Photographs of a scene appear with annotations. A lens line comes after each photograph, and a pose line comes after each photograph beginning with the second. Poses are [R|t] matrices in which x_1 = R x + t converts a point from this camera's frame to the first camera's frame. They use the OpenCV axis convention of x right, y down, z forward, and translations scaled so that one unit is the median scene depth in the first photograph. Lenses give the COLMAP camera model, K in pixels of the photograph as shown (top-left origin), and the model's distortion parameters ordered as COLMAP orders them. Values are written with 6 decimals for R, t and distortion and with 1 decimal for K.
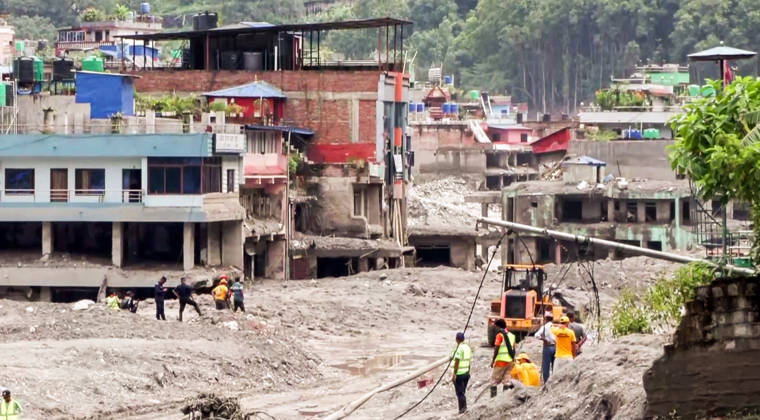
lens RADIAL K [[3355.1, 0, 312.9], [0, 3355.1, 222.9], [0, 0, 1]] dist [0.916434, 0.418049]
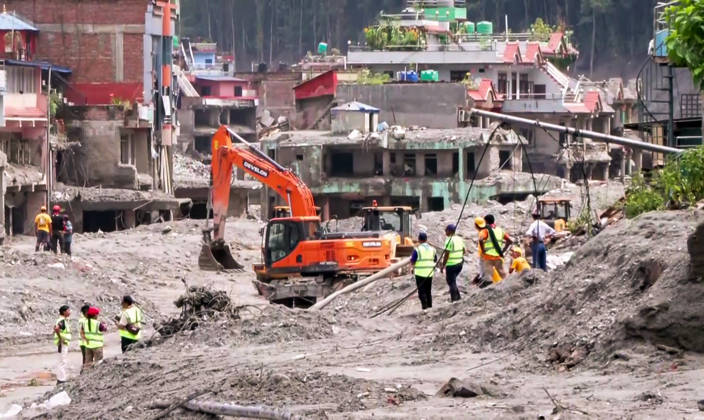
lens RADIAL K [[3178.2, 0, 352.0], [0, 3178.2, 210.0], [0, 0, 1]] dist [0.673204, 5.413693]
pose [[0.999978, -0.006353, -0.001753, 0.075456], [0.006407, 0.999446, 0.032667, -0.017369], [0.001545, -0.032677, 0.999465, 0.160191]]
